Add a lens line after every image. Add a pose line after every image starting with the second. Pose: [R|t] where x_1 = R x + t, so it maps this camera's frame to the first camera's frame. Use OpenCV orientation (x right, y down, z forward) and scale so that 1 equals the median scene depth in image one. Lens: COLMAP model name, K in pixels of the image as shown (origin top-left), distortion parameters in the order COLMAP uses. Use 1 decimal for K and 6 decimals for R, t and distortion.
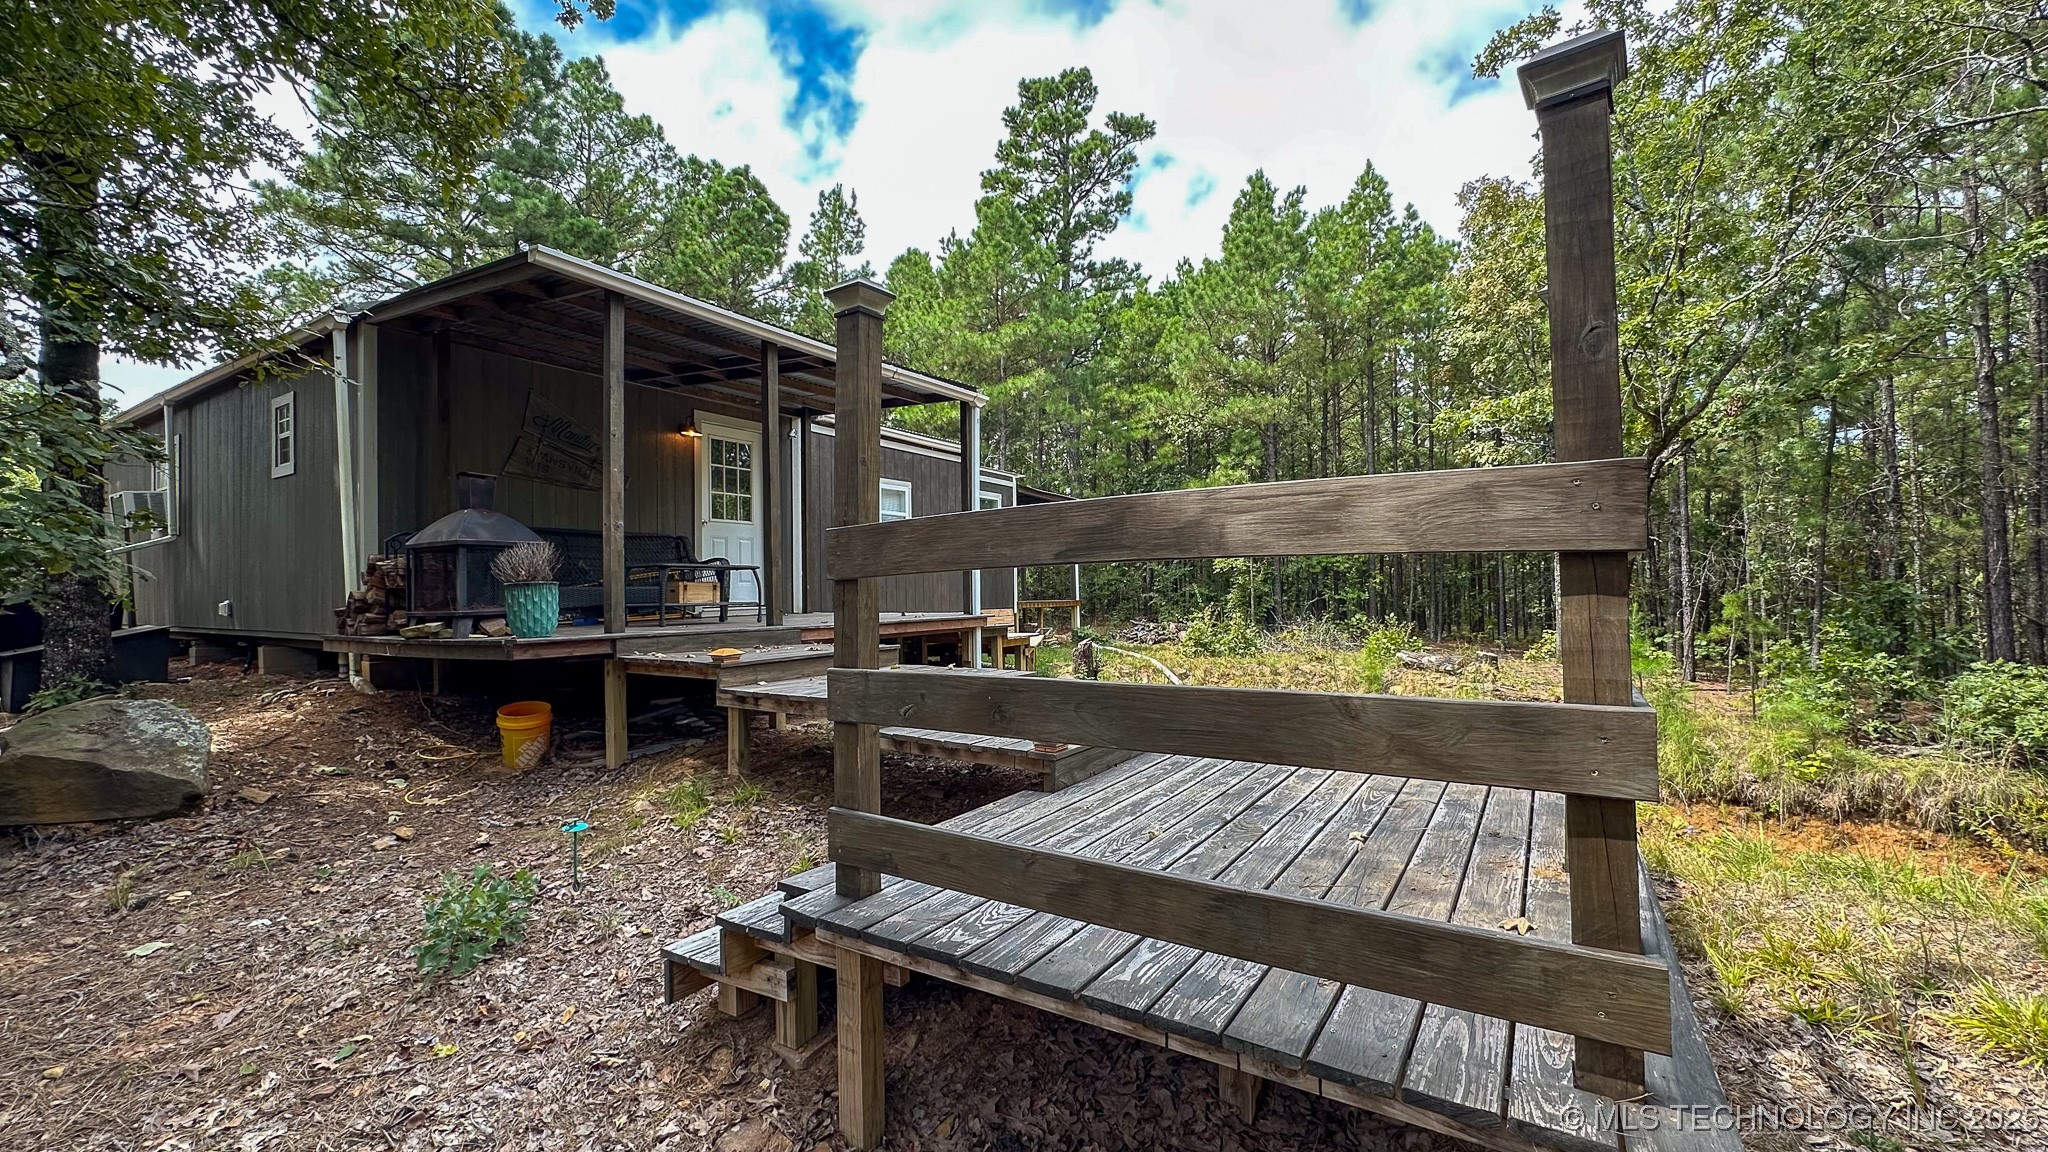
lens RADIAL K [[822.3, 0, 1024.0], [0, 822.3, 576.0], [0, 0, 1]] dist [-0.000985, 0.000295]
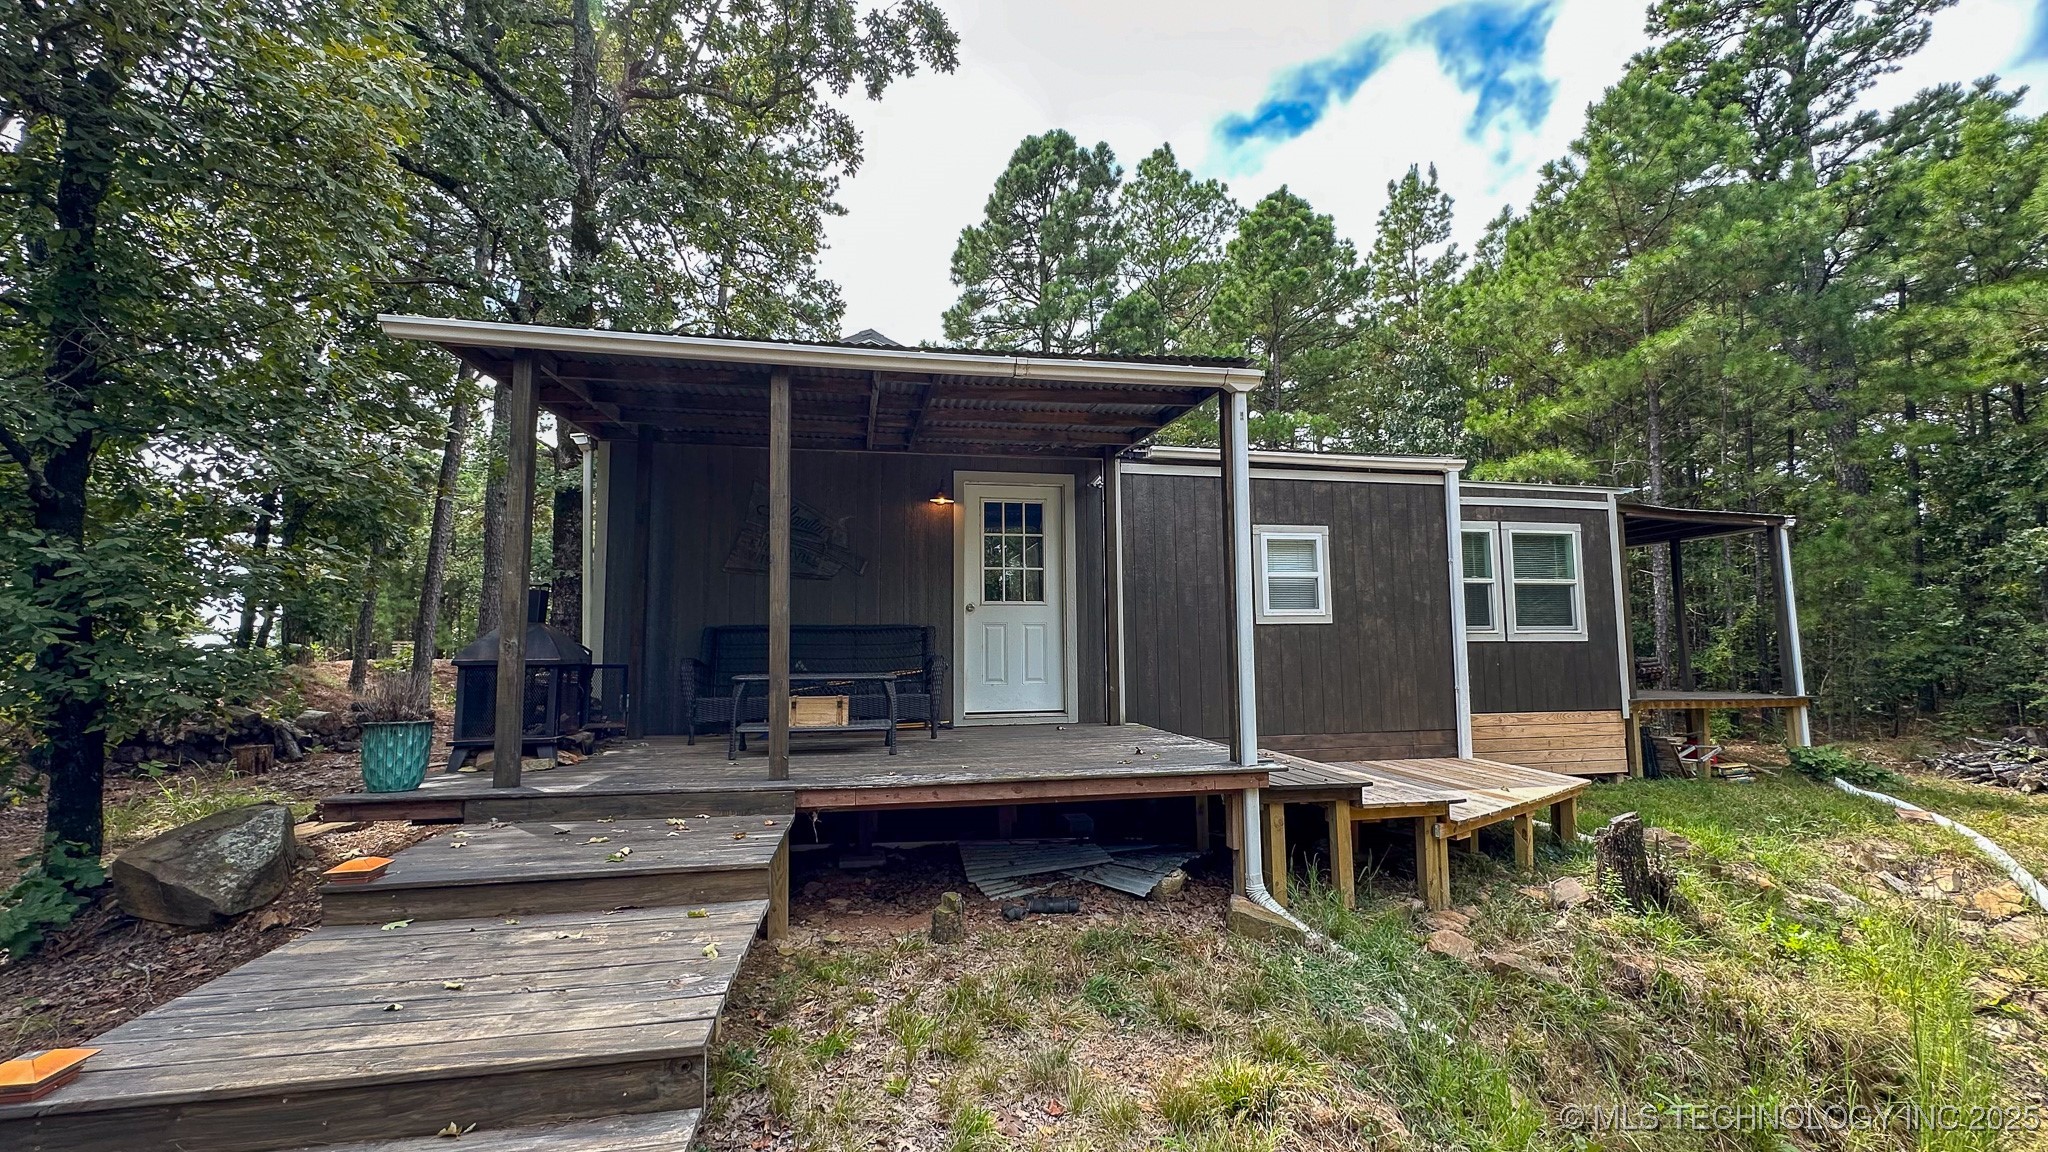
lens RADIAL K [[822.3, 0, 1024.0], [0, 822.3, 576.0], [0, 0, 1]] dist [-0.000985, 0.000295]
pose [[0.684394, -0.057741, -0.726822, 0.103397], [0.010780, 0.997552, -0.069098, -0.017321], [0.729032, 0.039455, 0.683341, 0.212705]]
